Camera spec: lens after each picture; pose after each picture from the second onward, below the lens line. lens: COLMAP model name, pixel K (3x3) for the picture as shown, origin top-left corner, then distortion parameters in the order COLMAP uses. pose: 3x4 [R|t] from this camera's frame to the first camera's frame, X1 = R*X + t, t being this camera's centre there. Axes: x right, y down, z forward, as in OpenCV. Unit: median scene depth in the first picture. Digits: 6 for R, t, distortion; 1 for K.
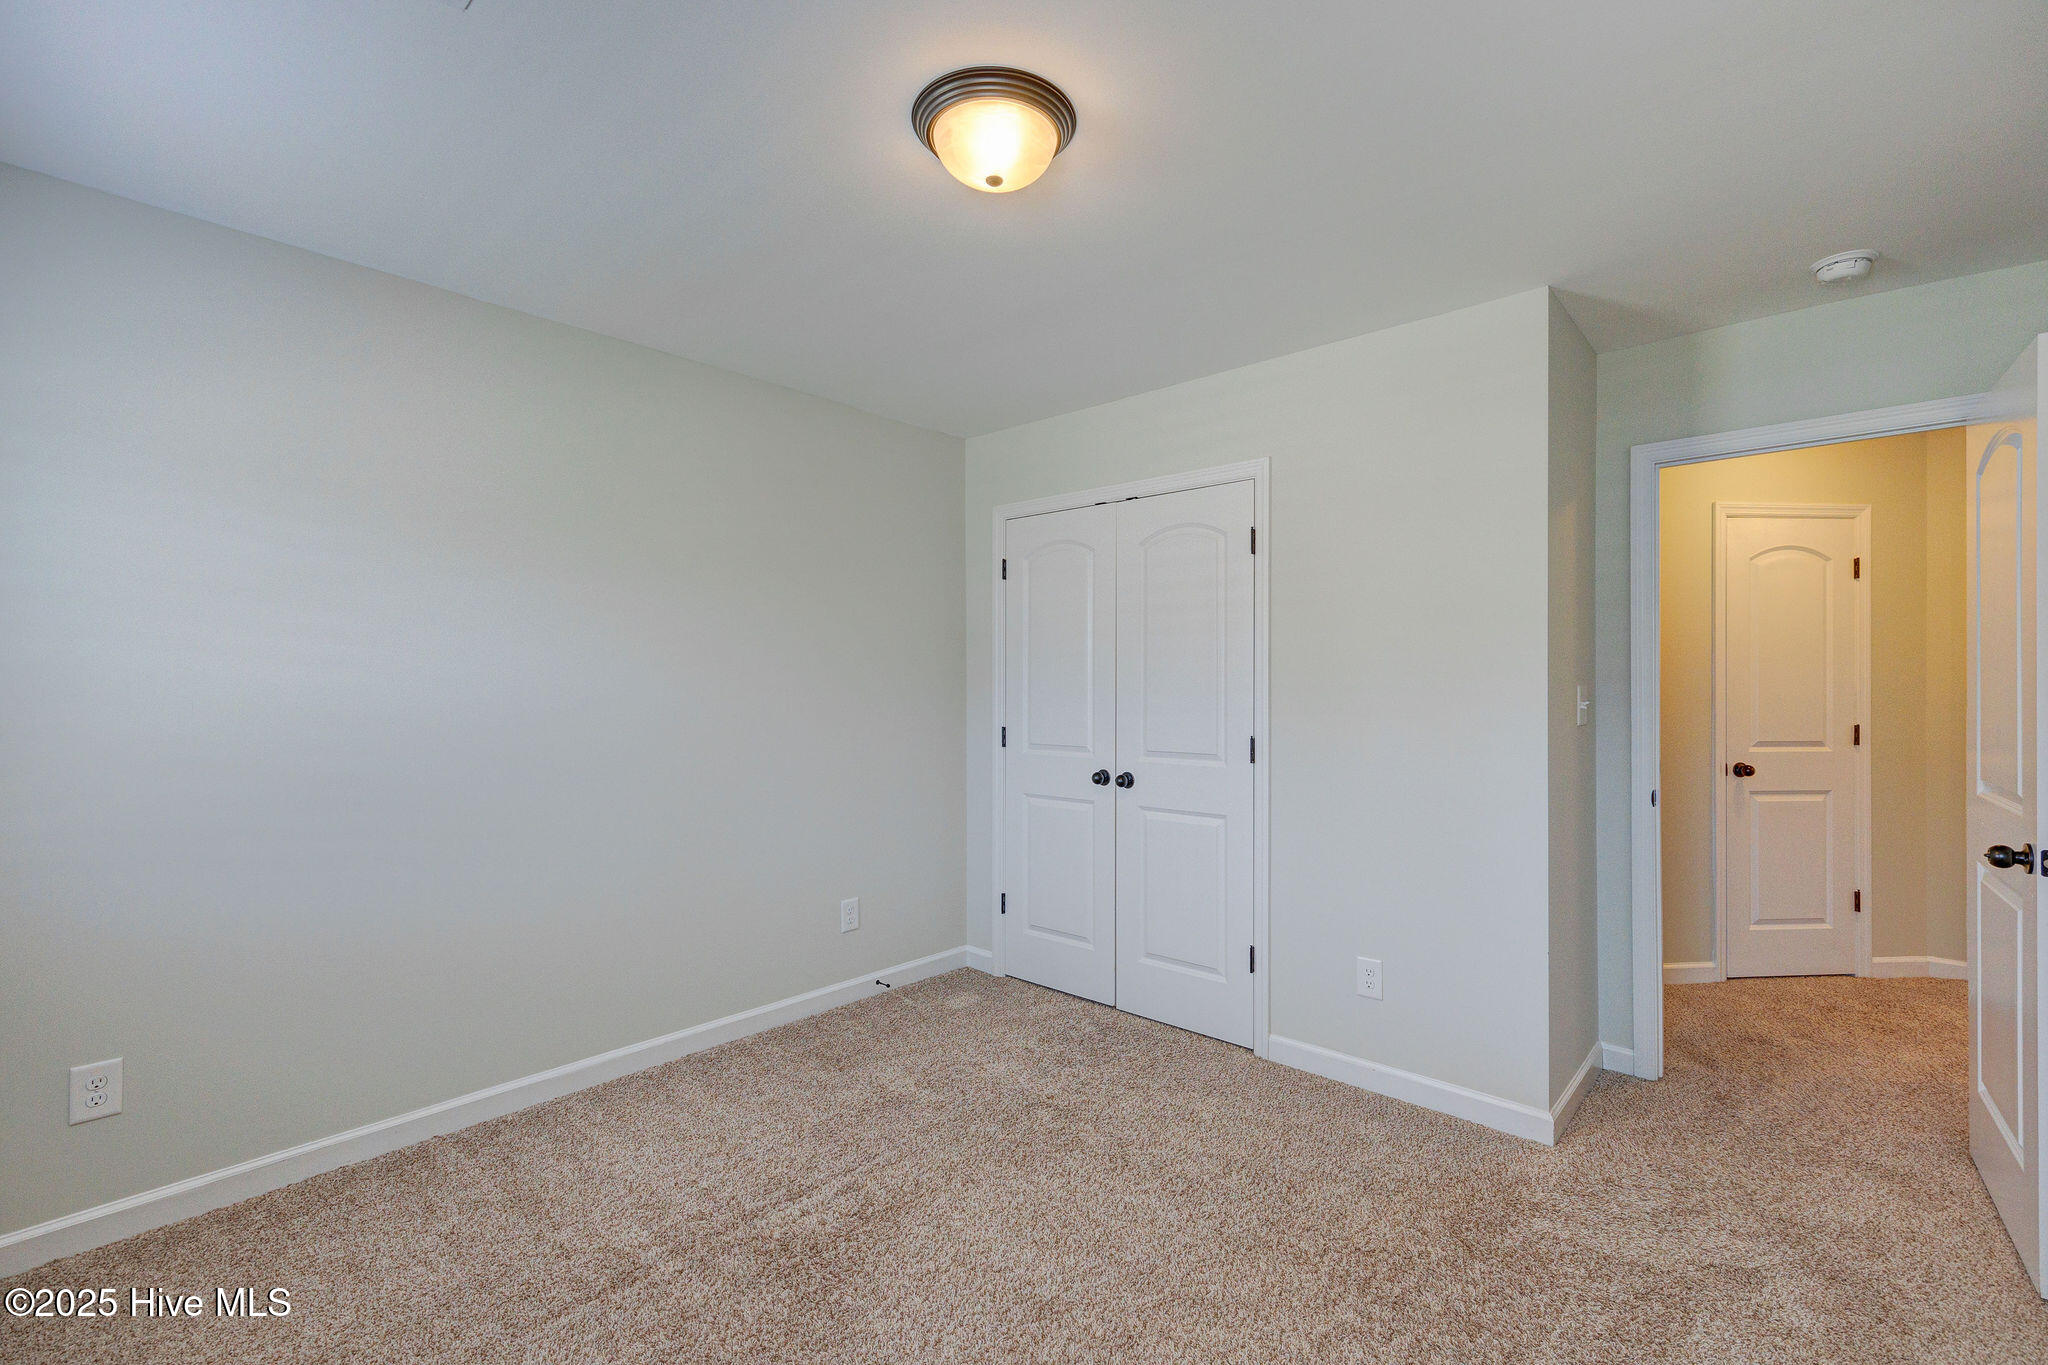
lens RADIAL K [[829.4, 0, 1034.1], [0, 829.4, 689.1], [0, 0, 1]] dist [-0.002553, -0.000665]
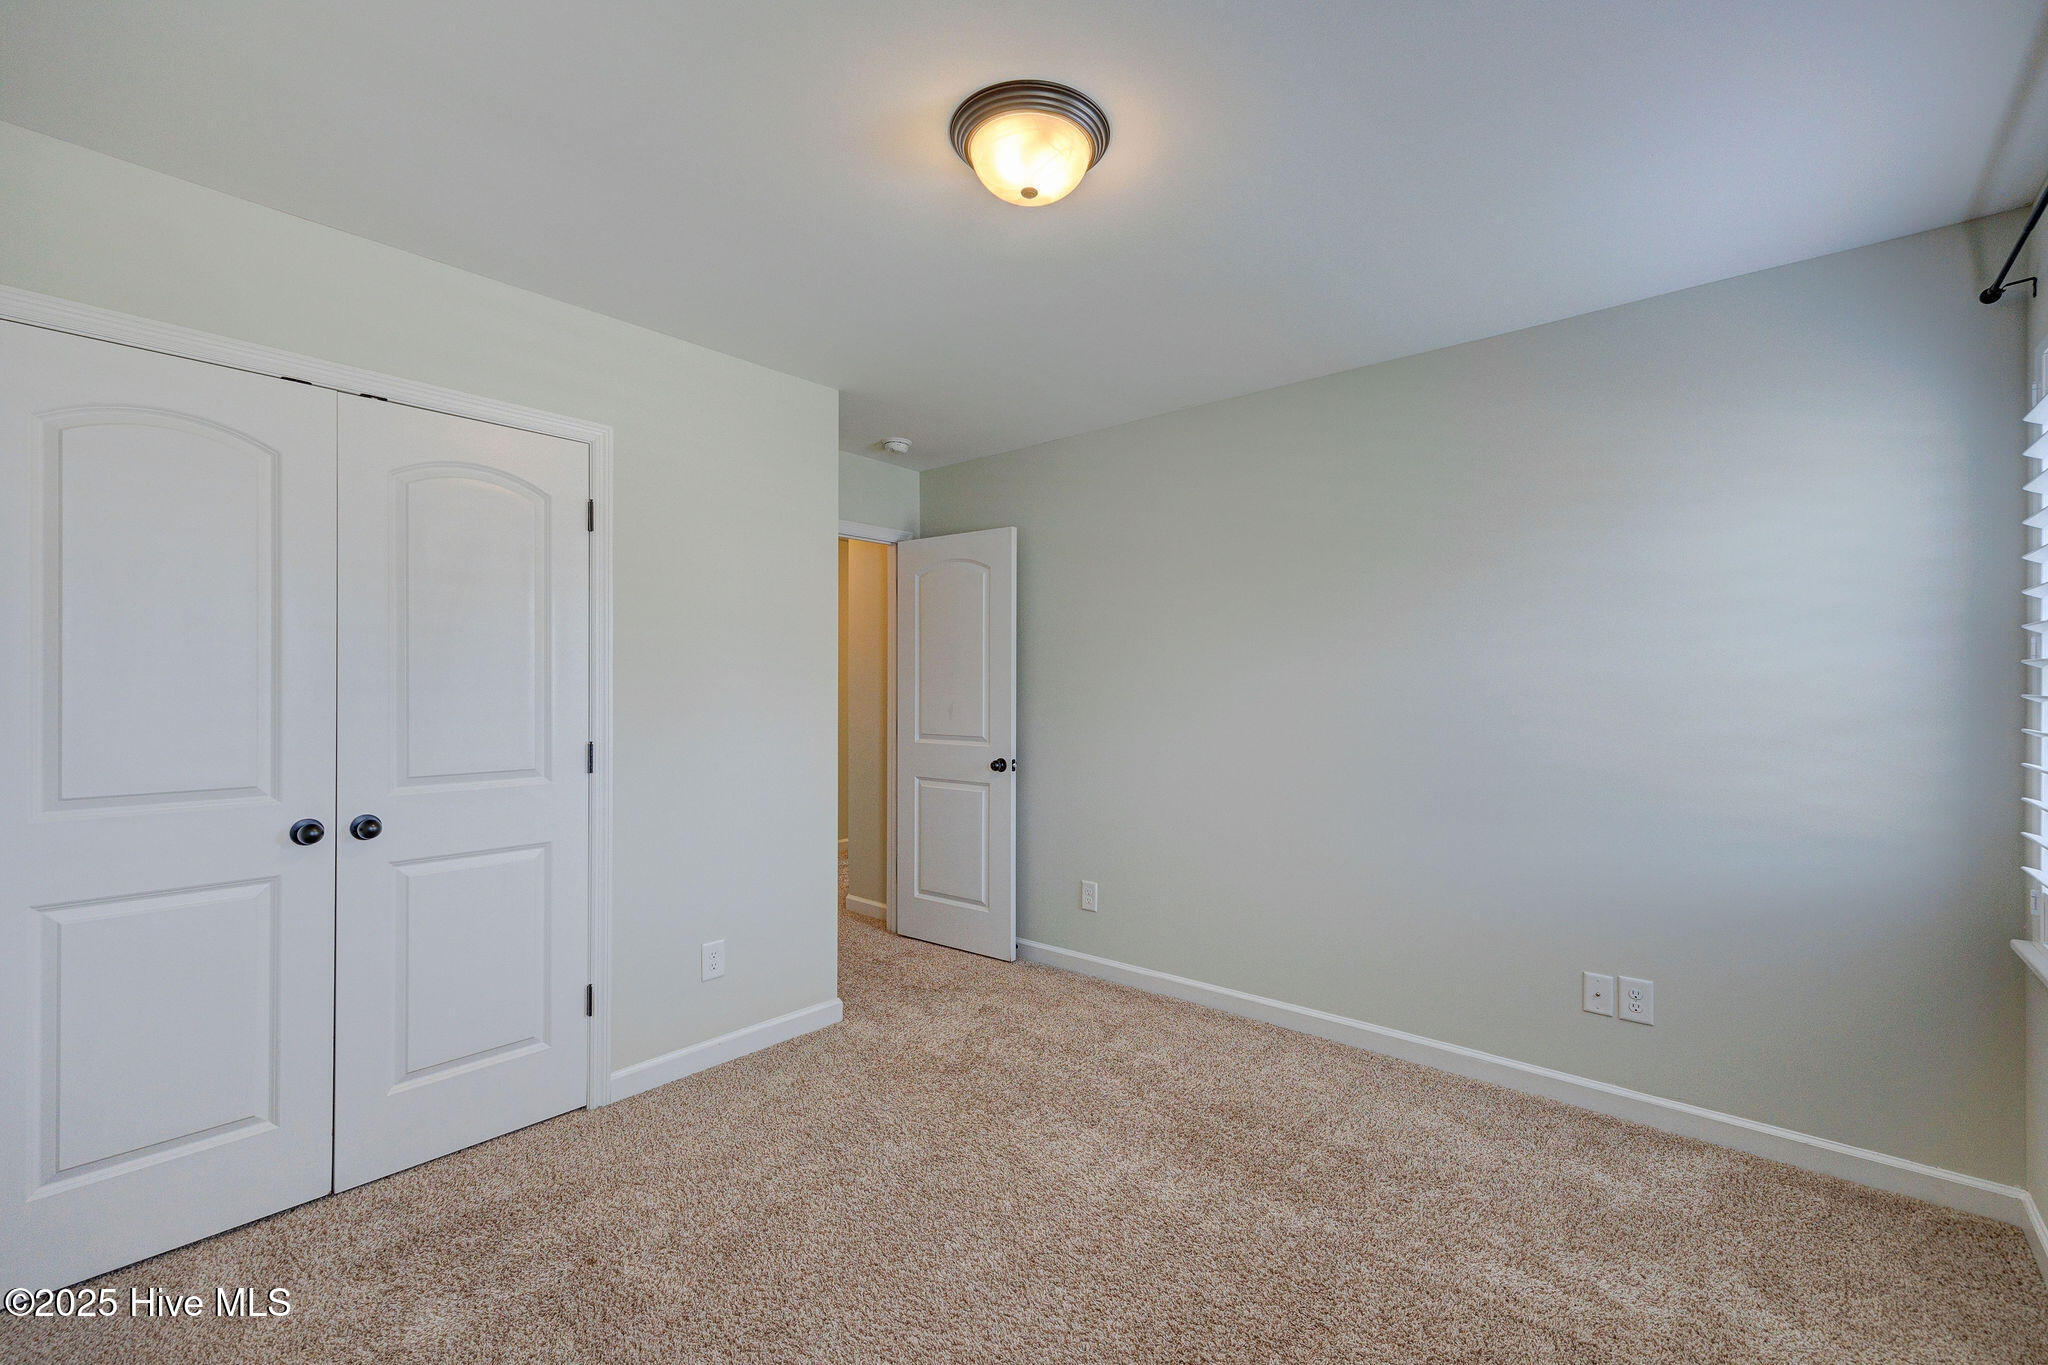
lens RADIAL K [[847.9, 0, 1024.7], [0, 847.9, 686.0], [0, 0, 1]] dist [-0.001265, -0.000633]
pose [[0.021325, 0.002769, 0.999769, -1.267659], [0.003986, 0.999988, -0.002854, 0.007034], [-0.999765, 0.004046, 0.021314, 1.096724]]
